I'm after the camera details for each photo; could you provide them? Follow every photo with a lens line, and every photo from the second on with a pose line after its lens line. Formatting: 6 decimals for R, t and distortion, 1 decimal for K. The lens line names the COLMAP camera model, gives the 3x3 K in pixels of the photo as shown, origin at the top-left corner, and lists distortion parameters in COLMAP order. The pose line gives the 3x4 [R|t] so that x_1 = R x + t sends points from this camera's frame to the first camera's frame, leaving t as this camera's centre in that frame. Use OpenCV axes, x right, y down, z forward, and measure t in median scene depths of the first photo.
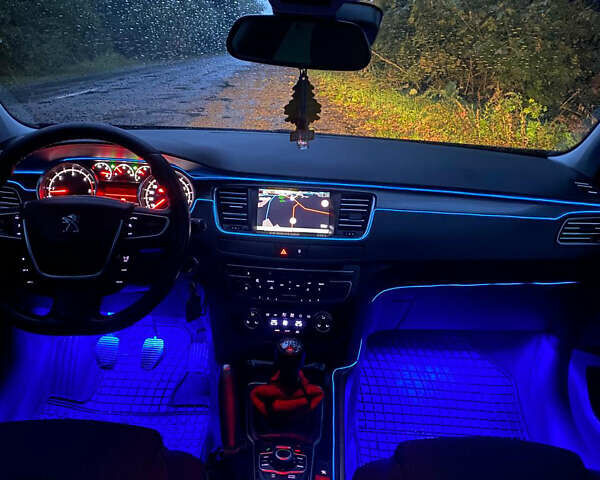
lens RADIAL K [[605.4, 0, 300.0], [0, 605.4, 240.0], [0, 0, 1]] dist [0.084841, -0.196632]
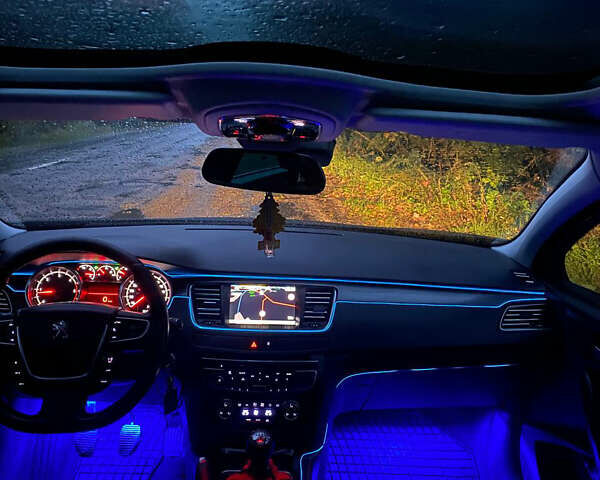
lens RADIAL K [[605.4, 0, 300.0], [0, 605.4, 240.0], [0, 0, 1]] dist [0.084841, -0.196632]
pose [[0.998811, -0.015215, 0.046319, 0.007773], [0.019724, 0.994941, -0.098509, -0.055493], [-0.044586, 0.099305, 0.994058, -0.107564]]
